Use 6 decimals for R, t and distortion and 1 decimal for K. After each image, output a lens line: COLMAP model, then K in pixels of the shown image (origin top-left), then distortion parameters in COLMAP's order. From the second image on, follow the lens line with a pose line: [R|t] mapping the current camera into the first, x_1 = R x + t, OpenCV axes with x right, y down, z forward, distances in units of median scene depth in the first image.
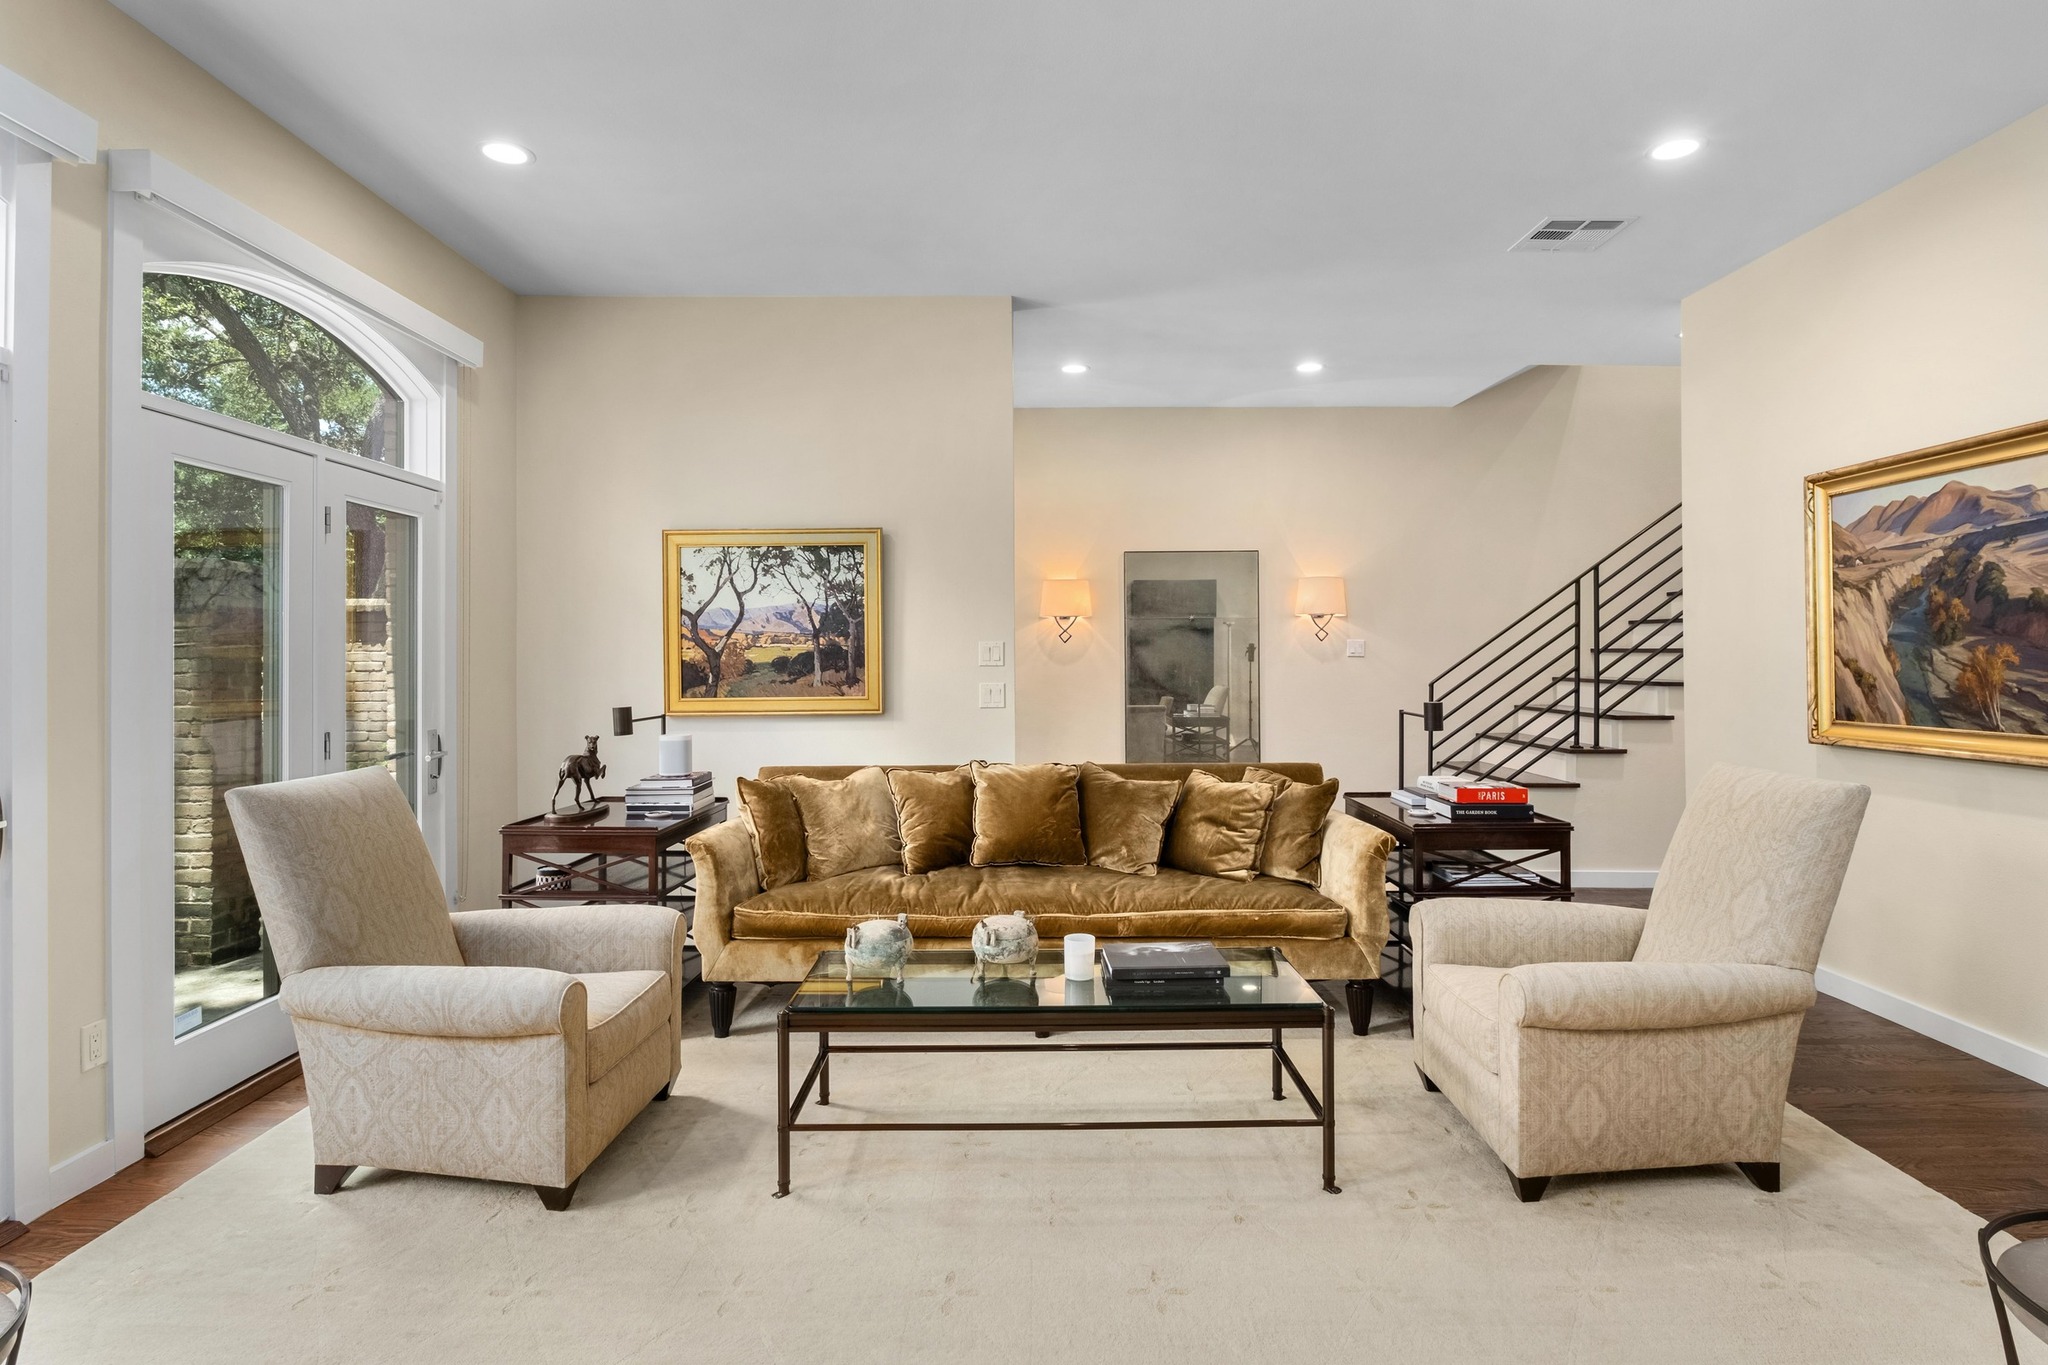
lens RADIAL K [[1059.8, 0, 1027.6], [0, 1059.8, 657.6], [0, 0, 1]] dist [-0.003684, -0.000855]
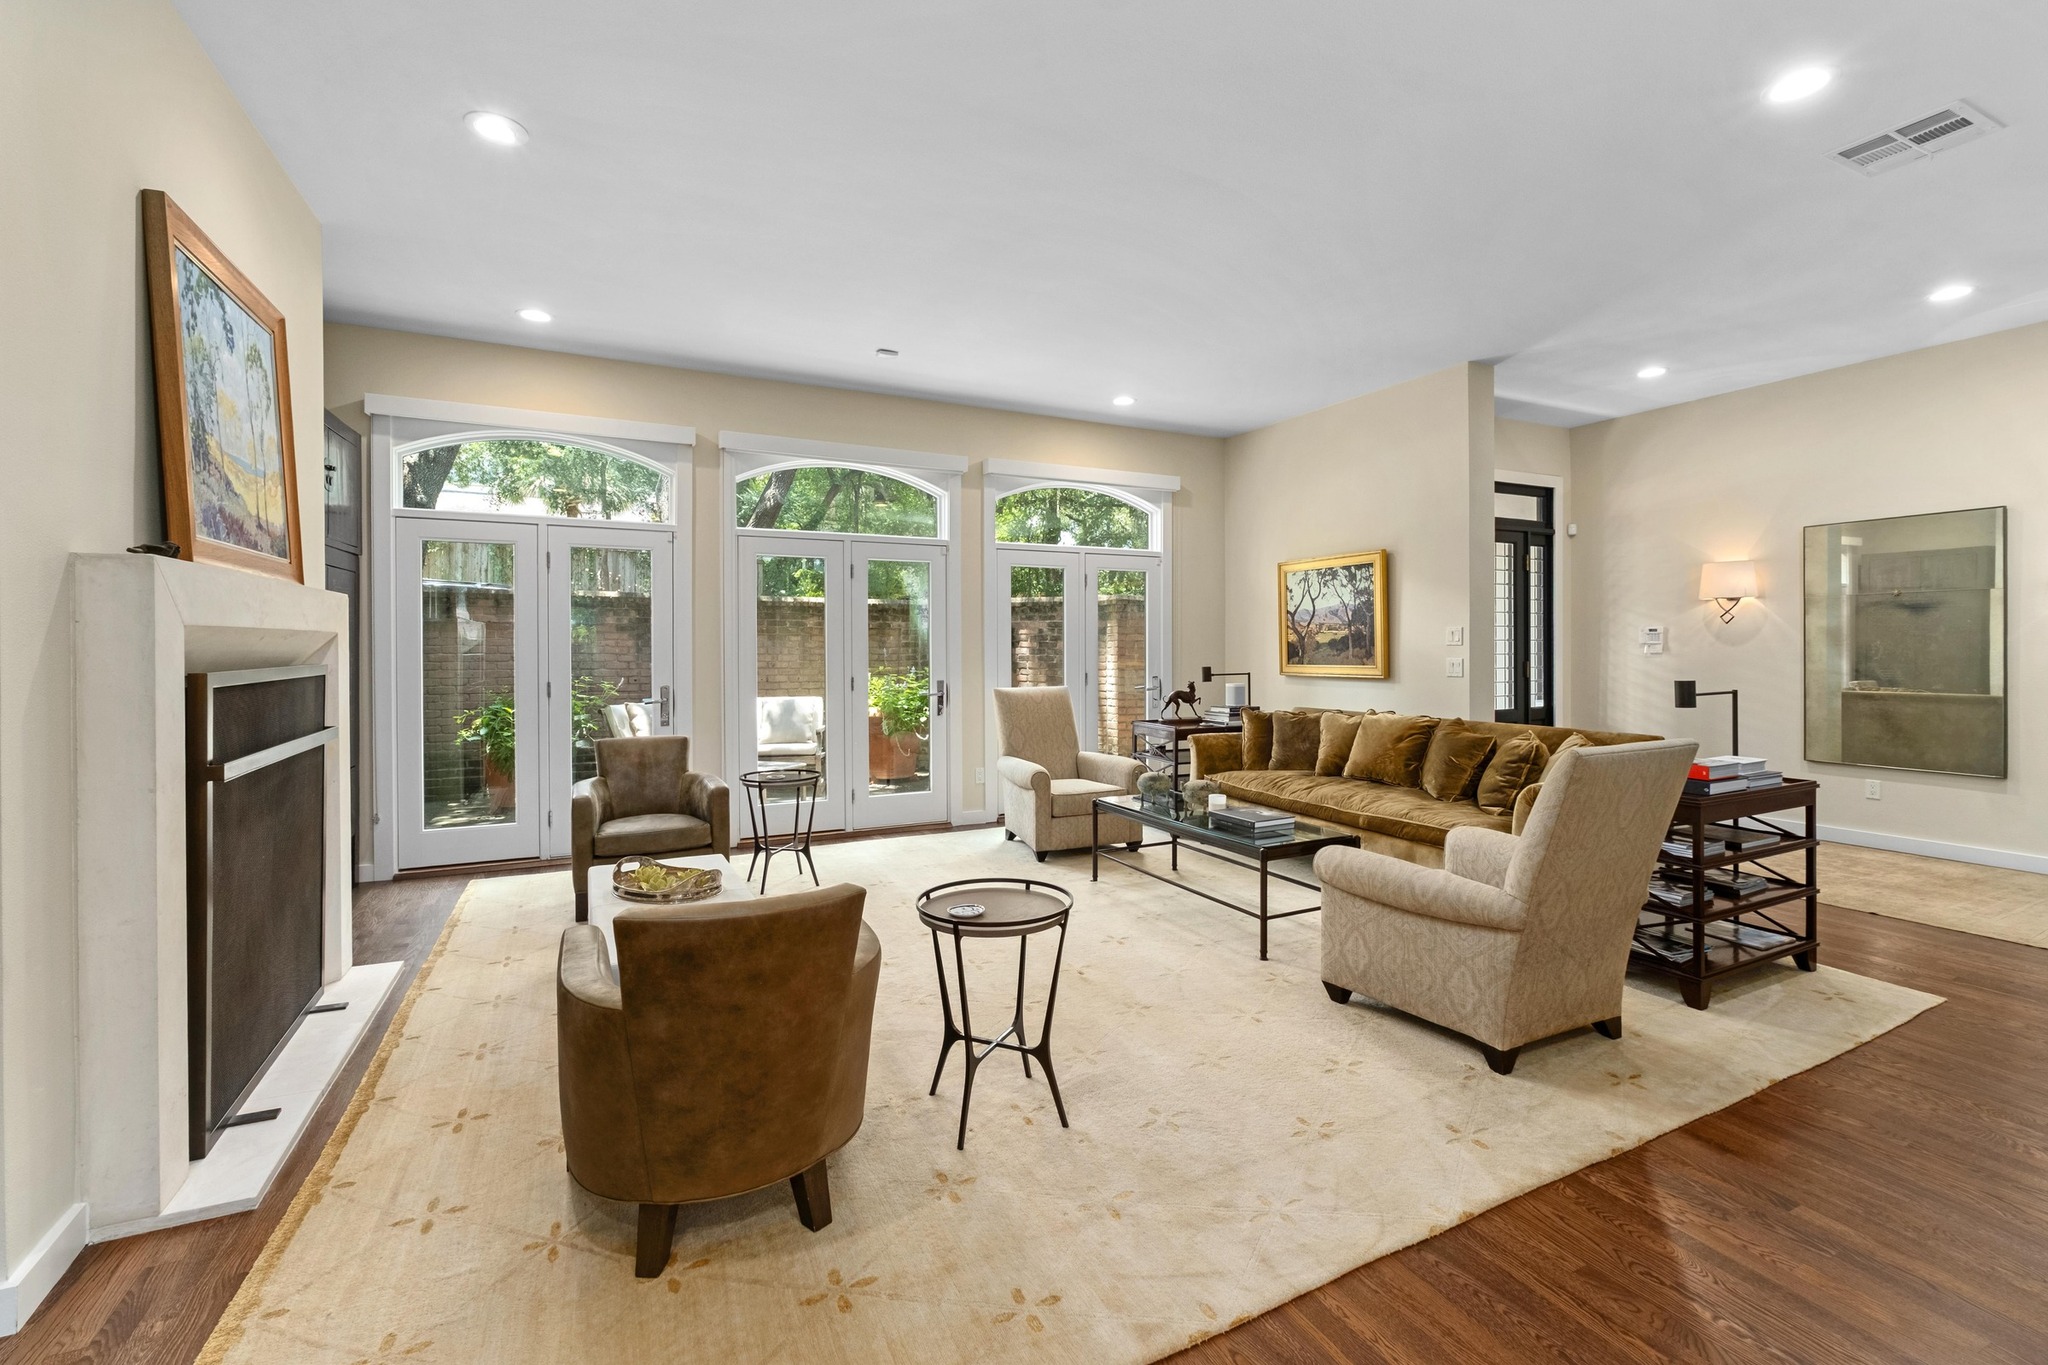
lens RADIAL K [[879.3, 0, 1026.0], [0, 879.3, 643.0], [0, 0, 1]] dist [-0.000673, -0.000116]
pose [[0.440498, 0.000424, -0.897753, 0.725987], [0.003415, 0.999992, 0.002148, 0.000719], [0.897747, -0.004012, 0.440493, 0.030970]]
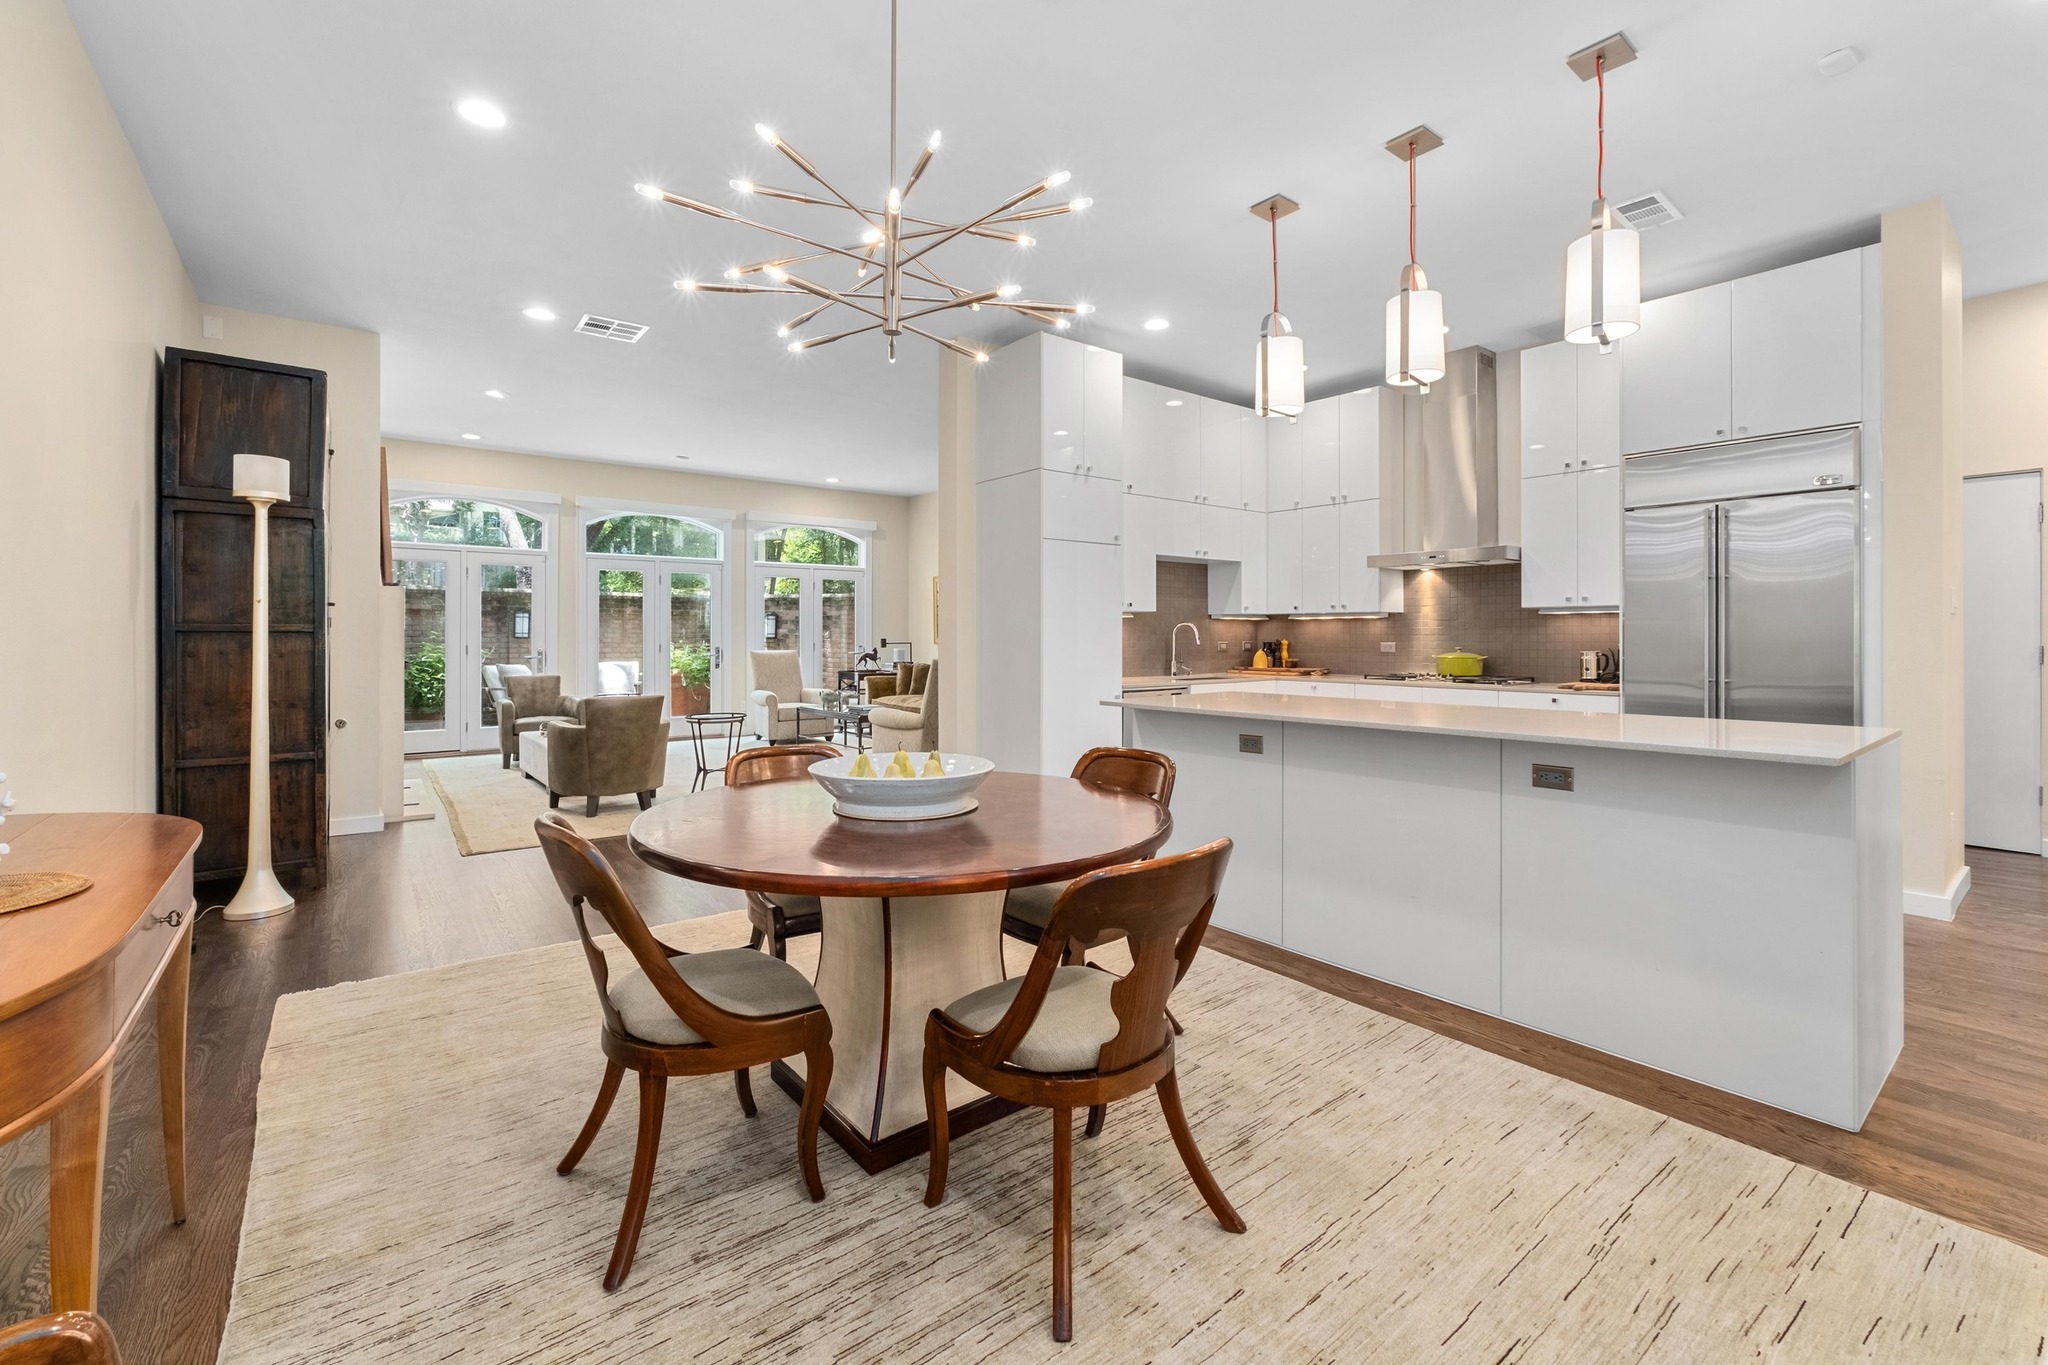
lens RADIAL K [[869.9, 0, 1022.7], [0, 869.9, 625.2], [0, 0, 1]] dist [-0.000505, 0.000047]
pose [[0.610558, -0.001718, -0.791970, 1.602884], [-0.001477, 0.999993, -0.003308, 0.012597], [0.791971, 0.003189, 0.610551, -0.204415]]
